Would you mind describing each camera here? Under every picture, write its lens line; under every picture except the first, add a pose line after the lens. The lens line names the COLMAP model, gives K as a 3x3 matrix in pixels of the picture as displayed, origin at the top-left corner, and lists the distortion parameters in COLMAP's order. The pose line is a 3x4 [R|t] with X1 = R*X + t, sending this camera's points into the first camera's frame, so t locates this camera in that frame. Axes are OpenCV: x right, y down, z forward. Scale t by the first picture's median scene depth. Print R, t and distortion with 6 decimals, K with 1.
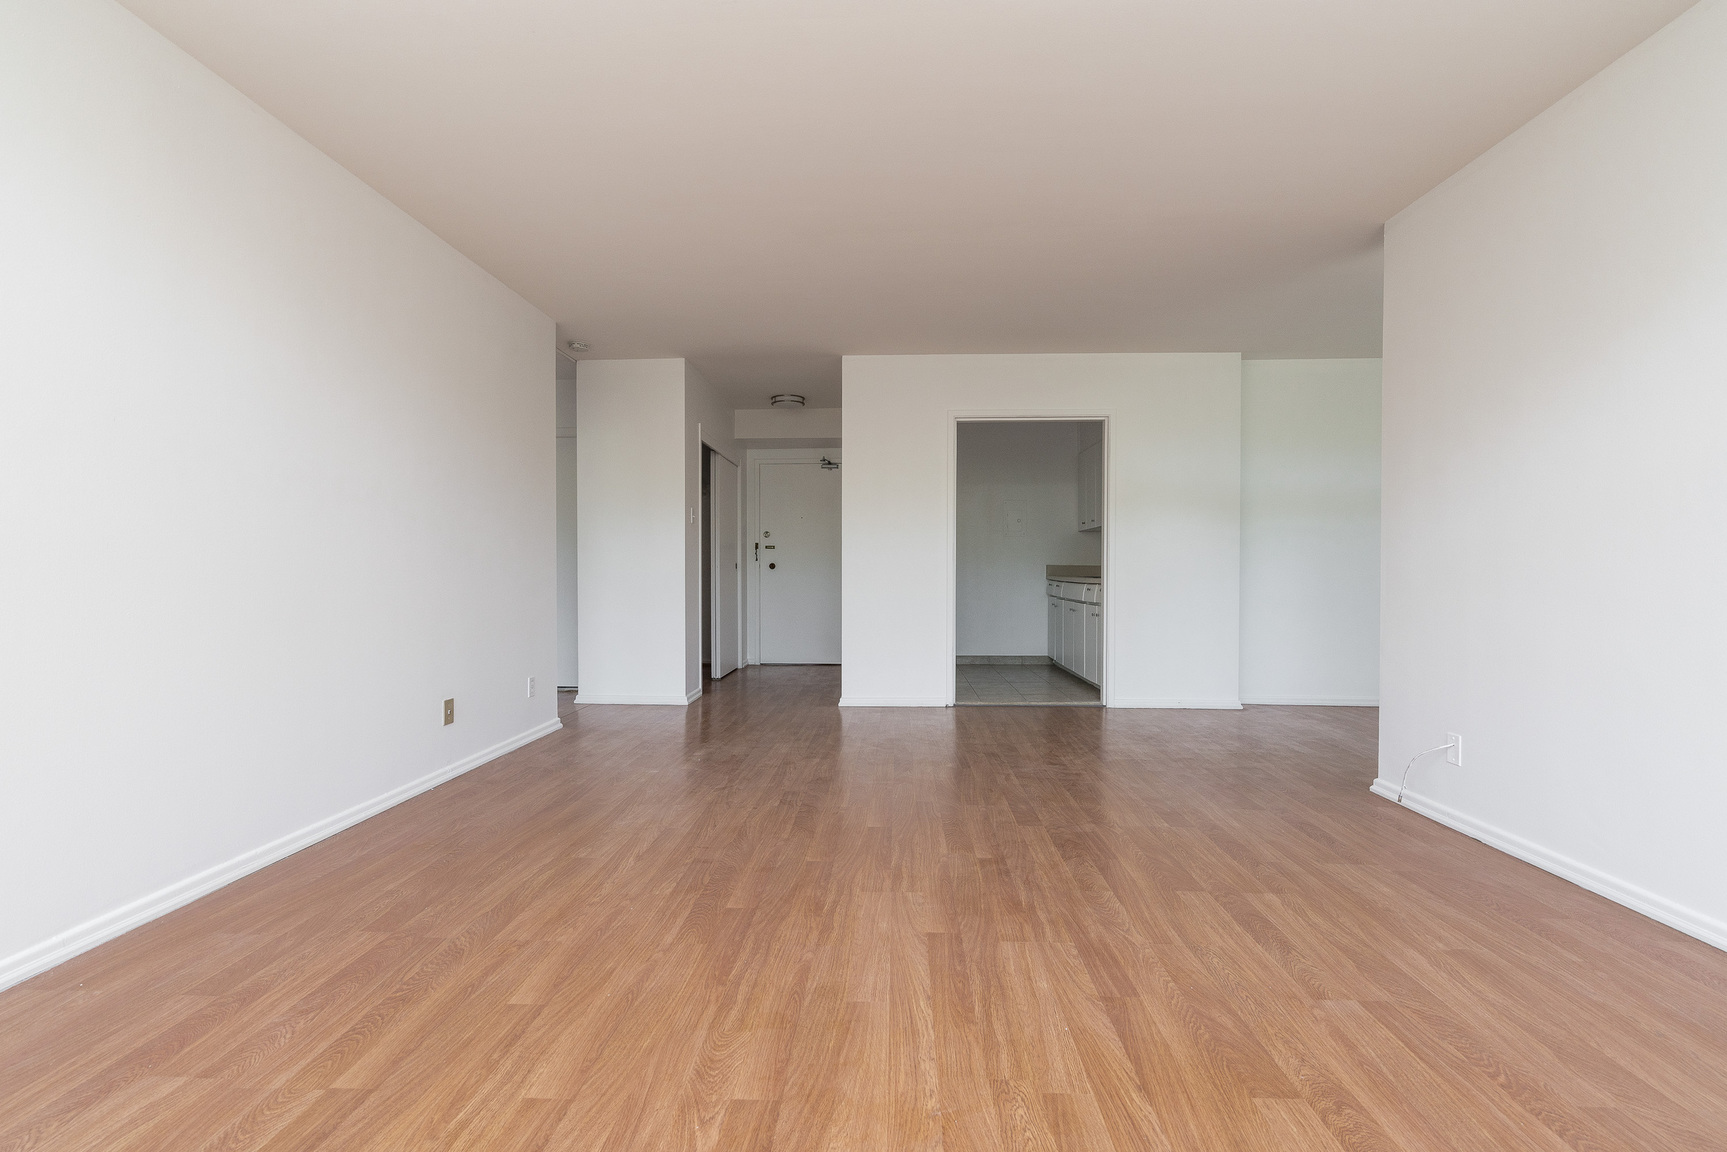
lens RADIAL K [[777.9, 0, 863.5], [0, 777.9, 576.0], [0, 0, 1]] dist [-0.000810, -0.000585]
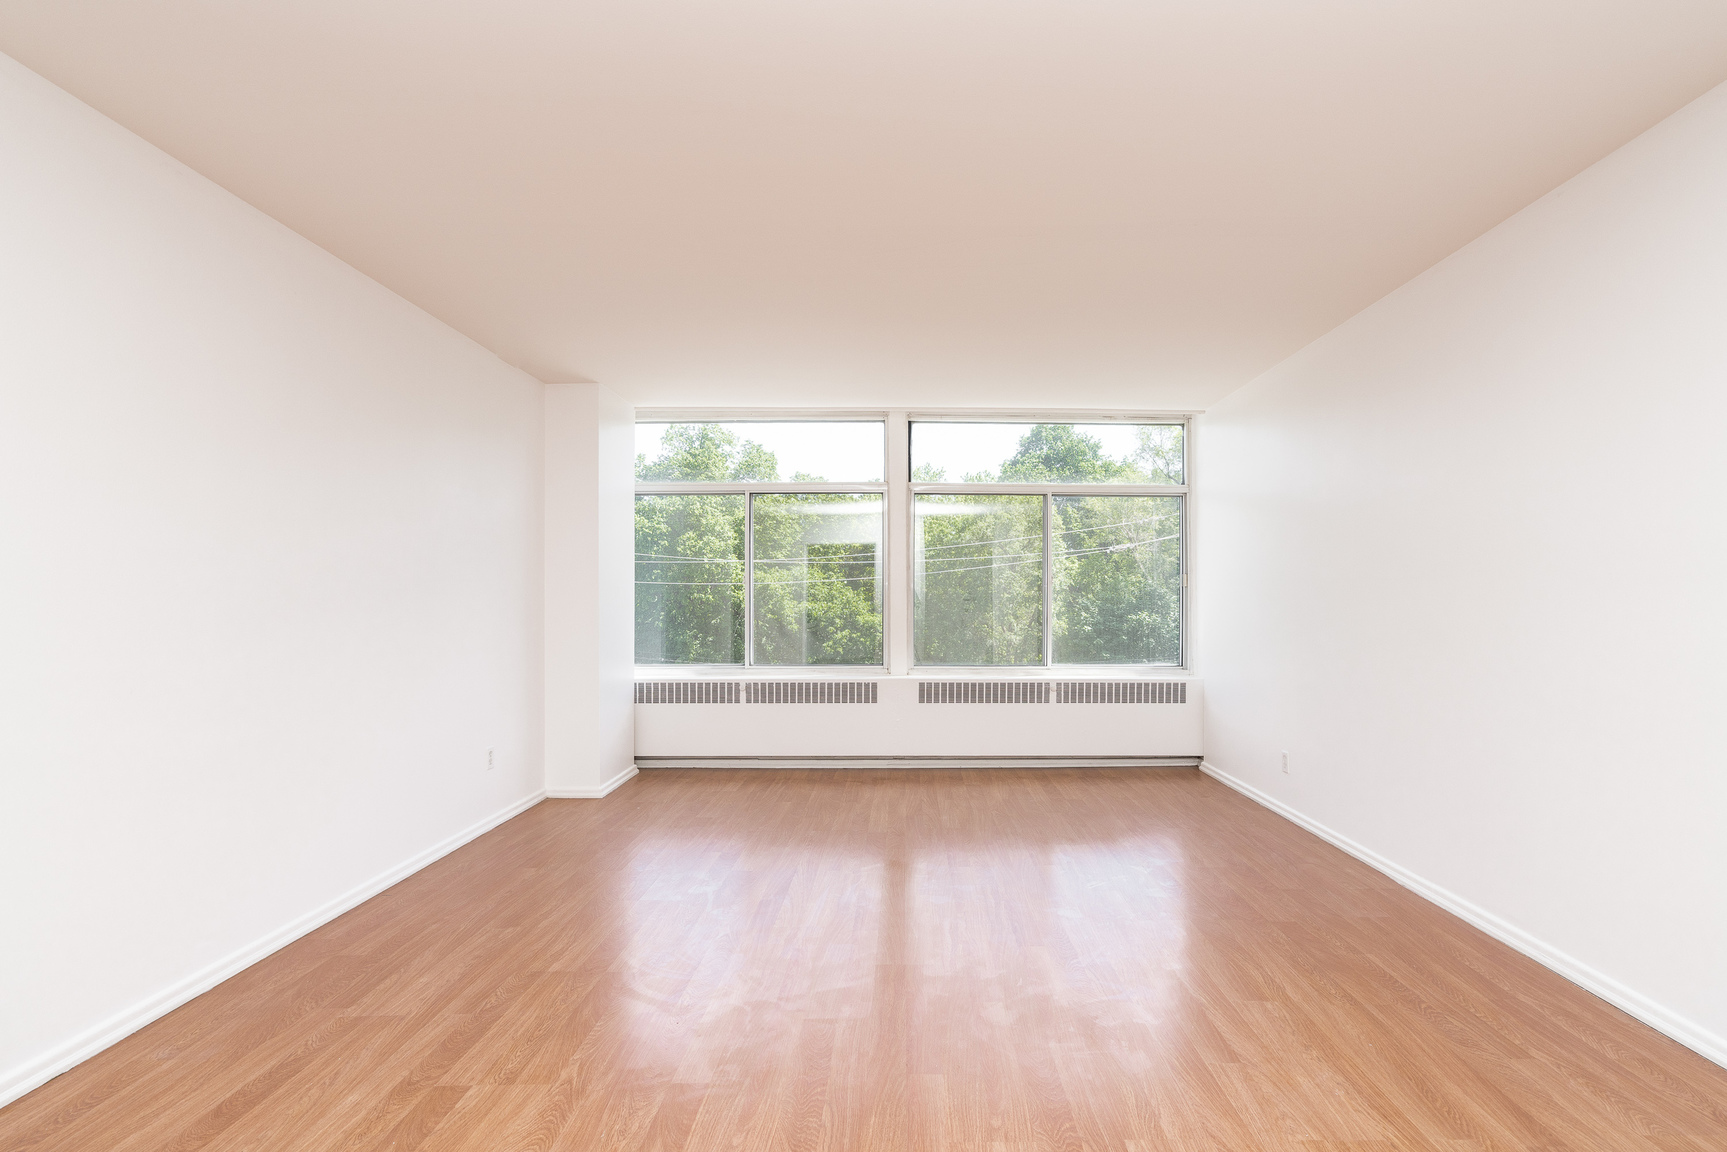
lens RADIAL K [[777.9, 0, 863.5], [0, 777.9, 576.0], [0, 0, 1]] dist [-0.000810, -0.000585]
pose [[-0.999924, 0.005497, 0.011054, 0.074672], [0.005205, 0.999640, -0.026312, -0.095961], [-0.011194, -0.026252, -0.999593, 1.970900]]
